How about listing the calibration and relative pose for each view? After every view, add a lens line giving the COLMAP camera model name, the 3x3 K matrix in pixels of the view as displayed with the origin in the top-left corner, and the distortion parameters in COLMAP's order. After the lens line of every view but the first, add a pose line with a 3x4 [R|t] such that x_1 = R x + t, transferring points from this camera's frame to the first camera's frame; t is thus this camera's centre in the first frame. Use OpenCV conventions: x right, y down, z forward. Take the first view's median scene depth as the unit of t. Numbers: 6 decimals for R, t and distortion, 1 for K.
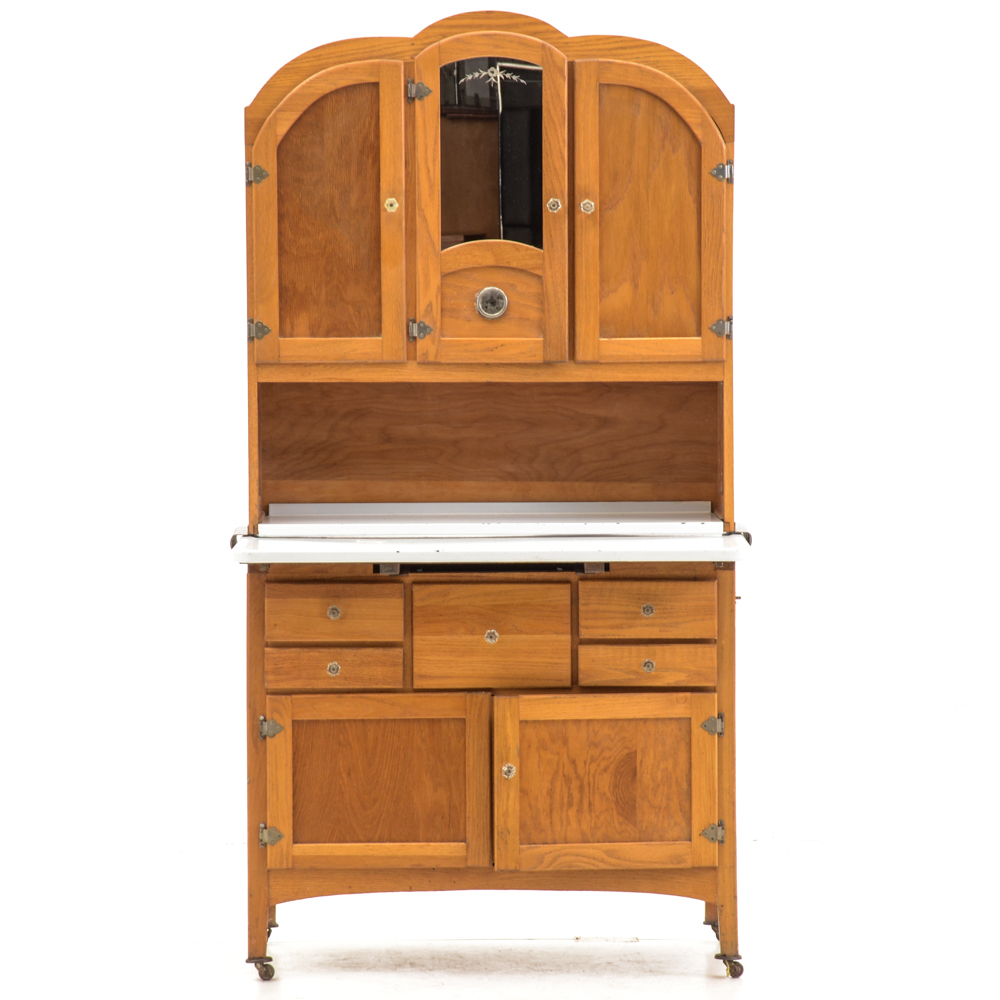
lens RADIAL K [[5340.6, 0, 499.4], [0, 5340.6, 457.2], [0, 0, 1]] dist [0.602243, -5.272041]
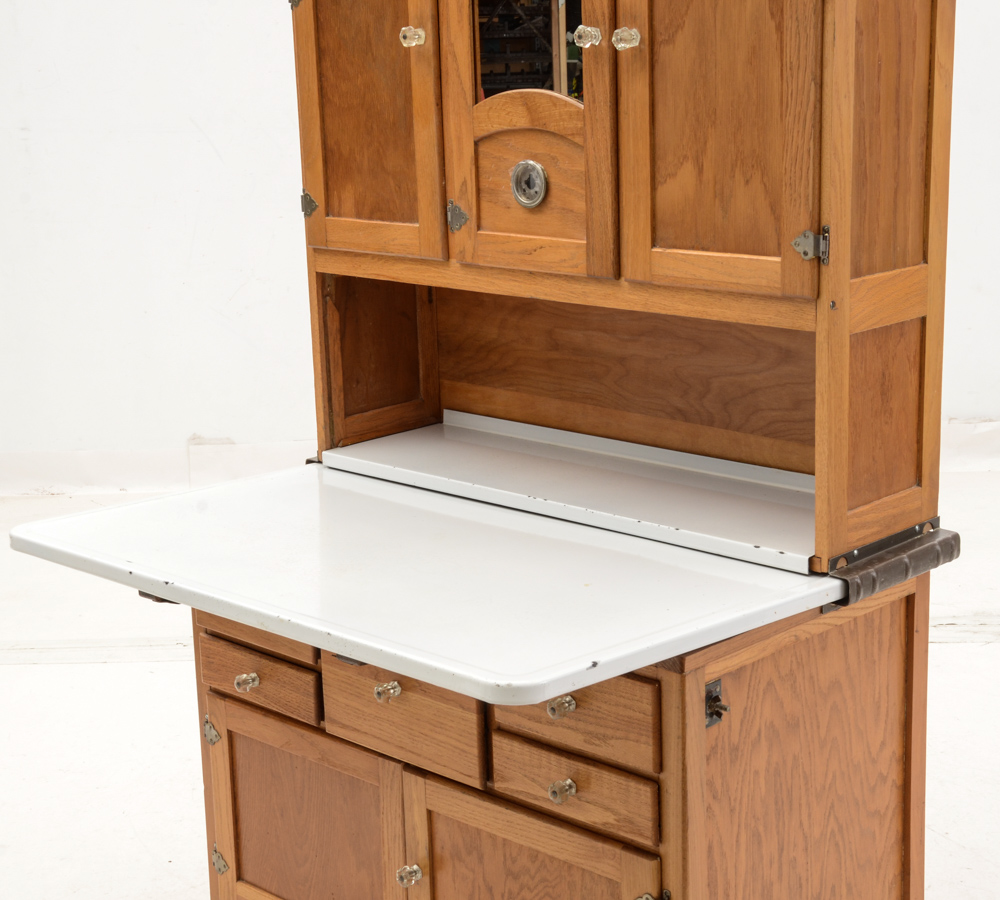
lens RADIAL K [[1901.8, 0, 519.4], [0, 1901.8, 453.8], [0, 0, 1]] dist [0.078715, 0.151401]
pose [[0.716228, 0.147233, -0.682159, 0.168136], [-0.011852, 0.979917, 0.199055, -0.043522], [0.697766, -0.134484, 0.703589, 0.825312]]
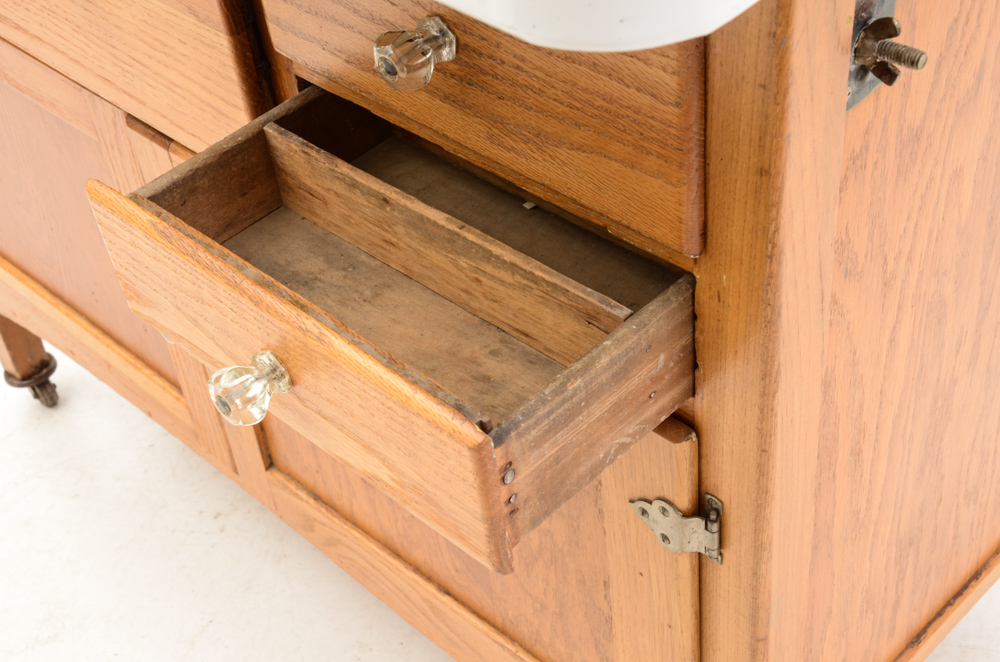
lens RADIAL K [[1473.3, 0, 500.0], [0, 1473.3, 331.0], [0, 0, 1]] dist [0.173426, 0.017329]
pose [[0.702966, 0.428154, -0.567910, 0.068365], [0.051646, 0.765660, 0.641168, -0.001220], [0.709346, -0.480050, 0.516121, 0.944108]]
